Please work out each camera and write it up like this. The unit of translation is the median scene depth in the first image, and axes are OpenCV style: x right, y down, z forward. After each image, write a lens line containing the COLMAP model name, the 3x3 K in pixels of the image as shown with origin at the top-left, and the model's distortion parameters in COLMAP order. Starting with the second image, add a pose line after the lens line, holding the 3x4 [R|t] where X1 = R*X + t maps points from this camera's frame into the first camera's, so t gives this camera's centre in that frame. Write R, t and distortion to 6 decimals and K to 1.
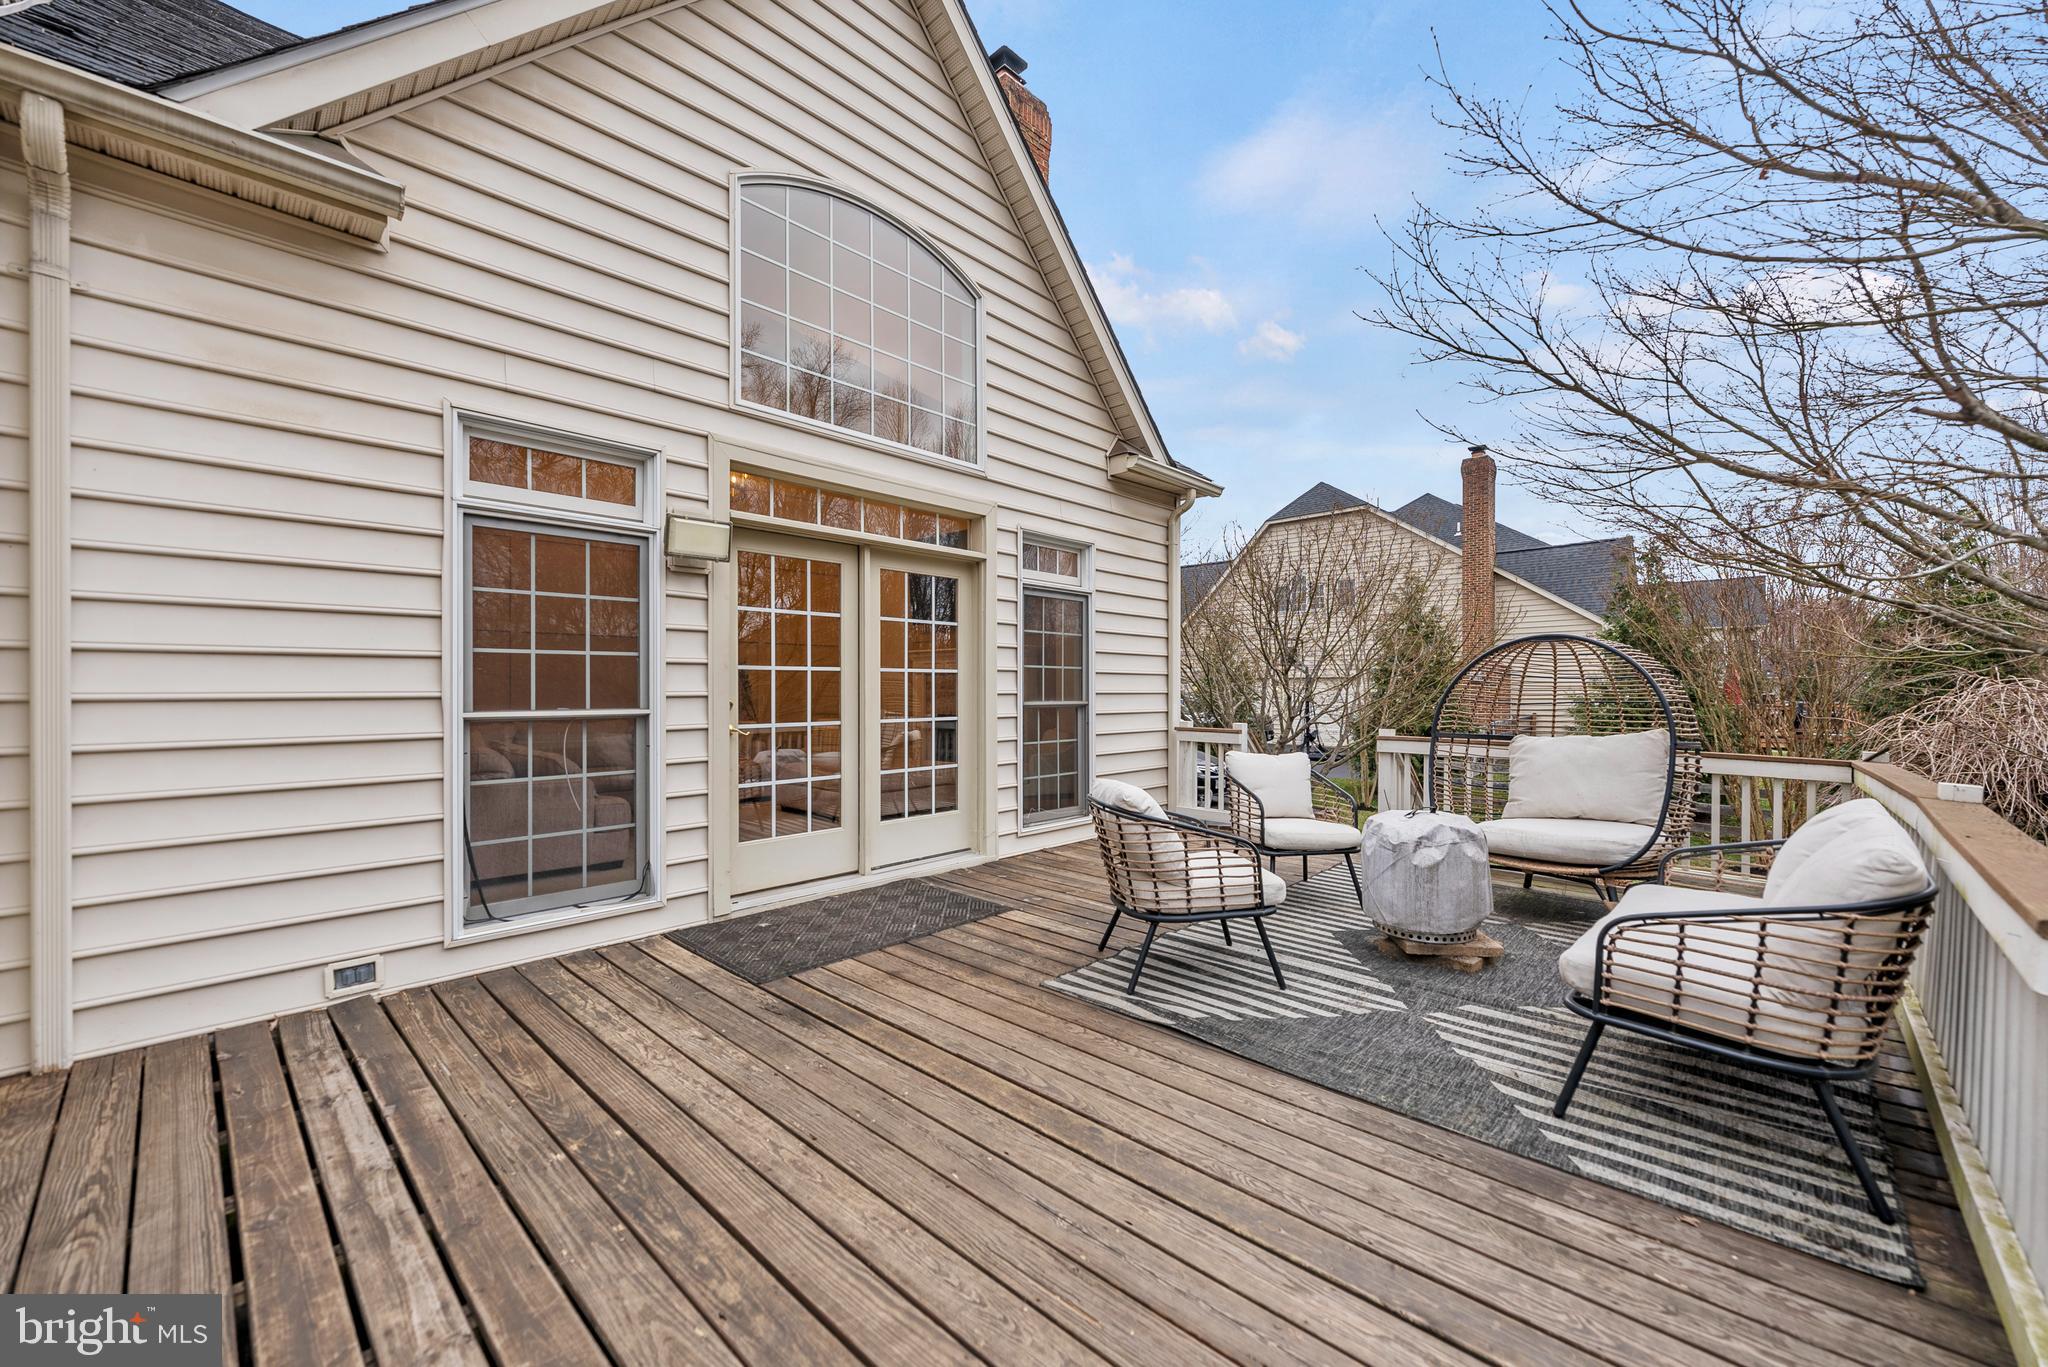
lens RADIAL K [[797.4, 0, 1024.0], [0, 797.4, 683.5], [0, 0, 1]] dist [-0.001101, 0.000010]
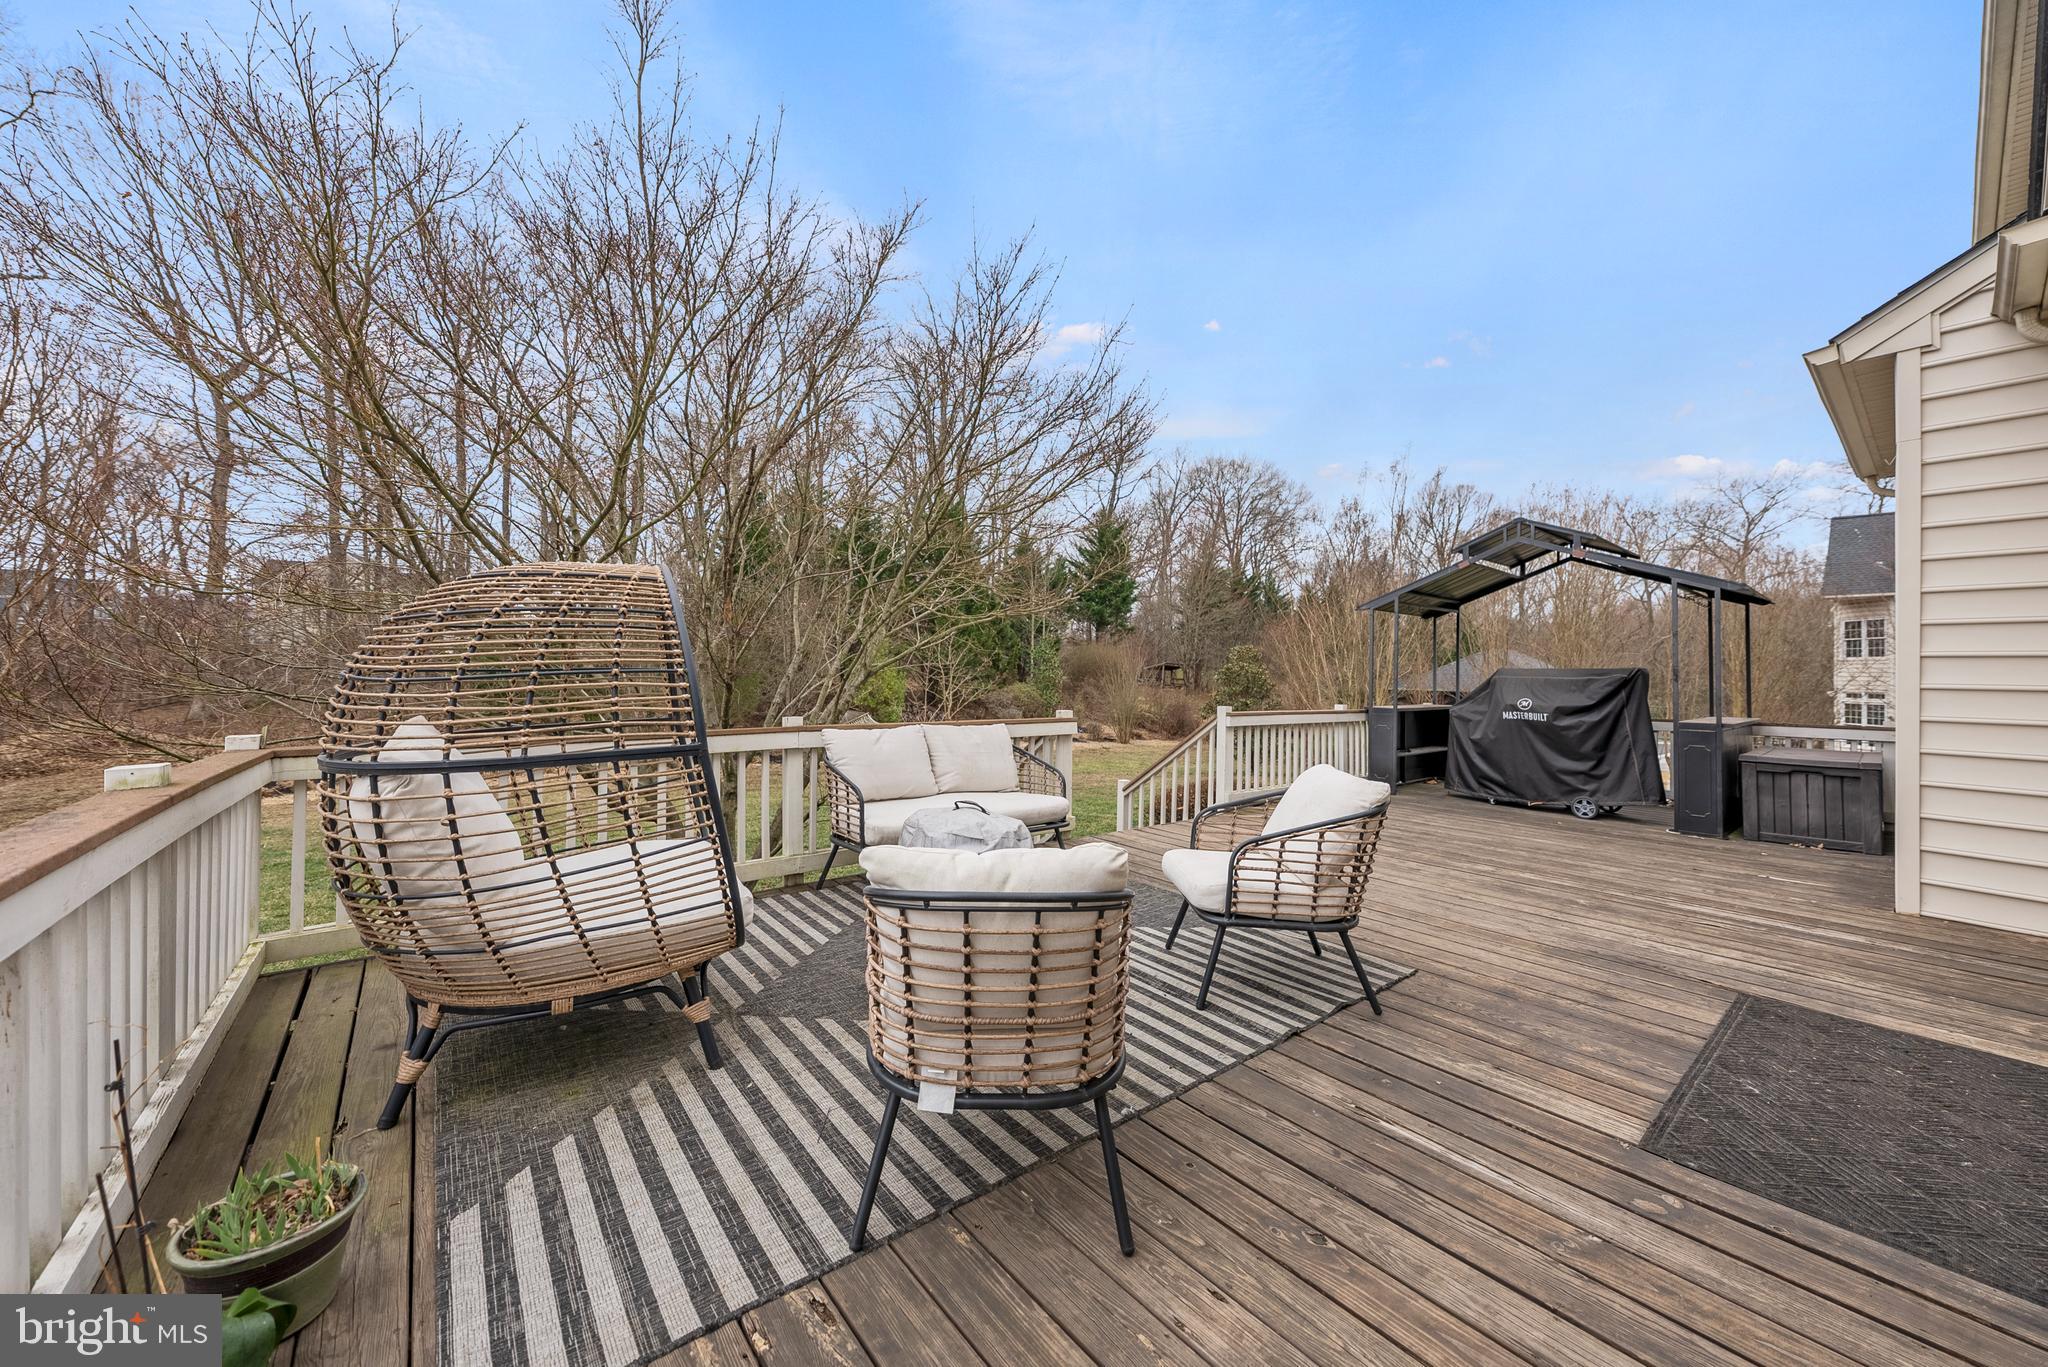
lens RADIAL K [[723.5, 0, 1010.3], [0, 723.5, 658.1], [0, 0, 1]] dist [-0.000121, -0.000322]
pose [[-0.988024, -0.016890, 0.153376, 0.450034], [-0.021064, 0.999450, -0.025632, 0.031761], [-0.152859, -0.028555, -0.987835, 2.305085]]
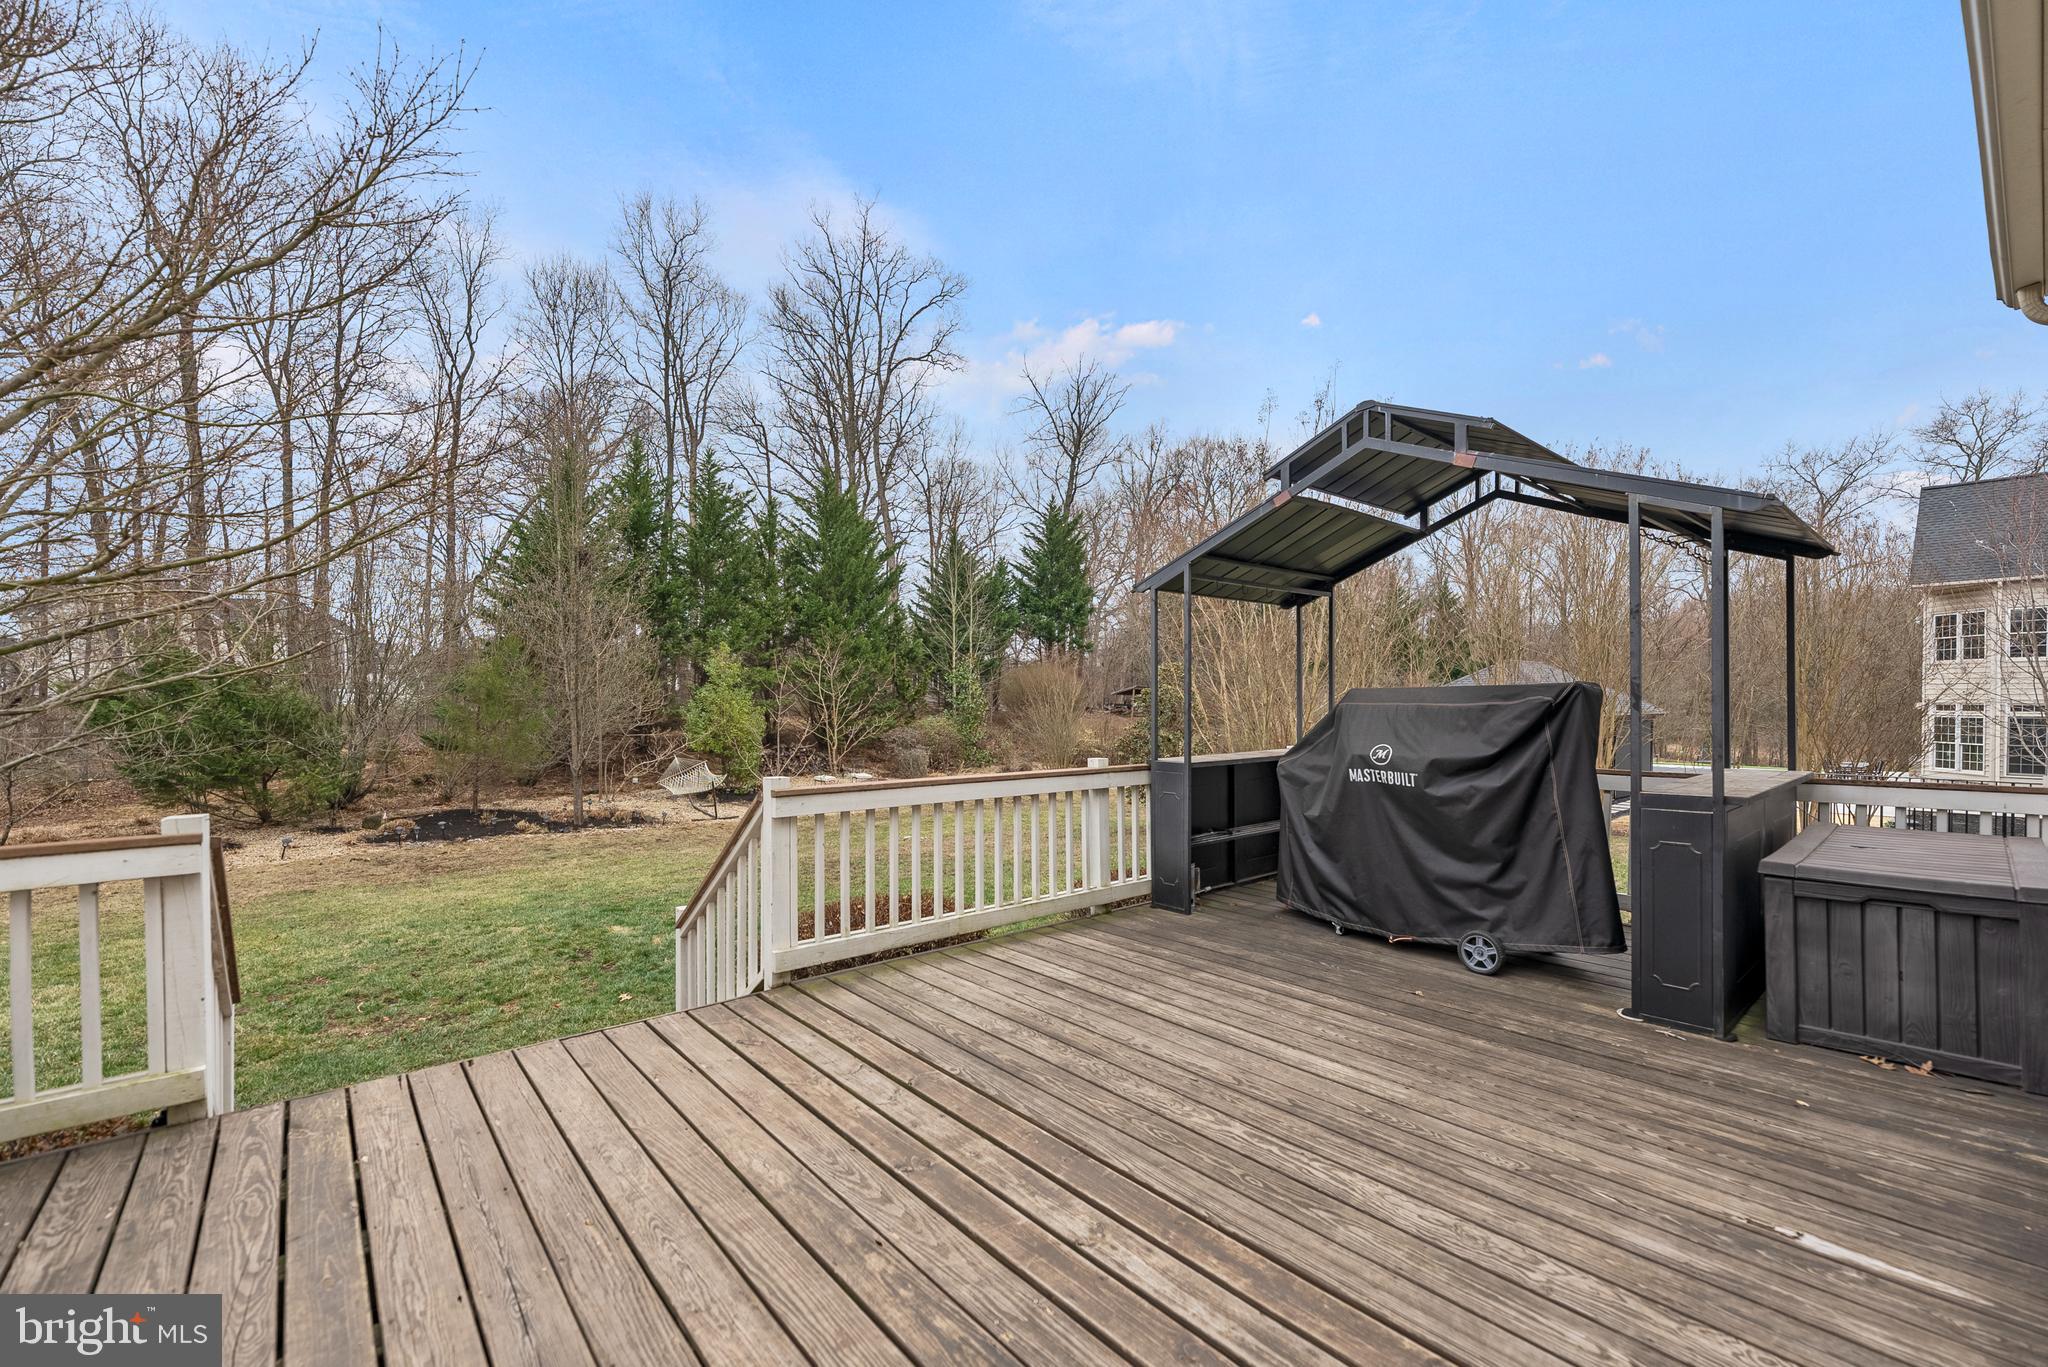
lens RADIAL K [[843.1, 0, 1002.3], [0, 843.1, 711.7], [0, 0, 1]] dist [-0.001968, 0.000646]
pose [[-0.991490, 0.001571, 0.130177, -0.403400], [0.002497, 0.999973, 0.006944, -0.001435], [-0.130162, 0.007210, -0.991467, 1.231418]]
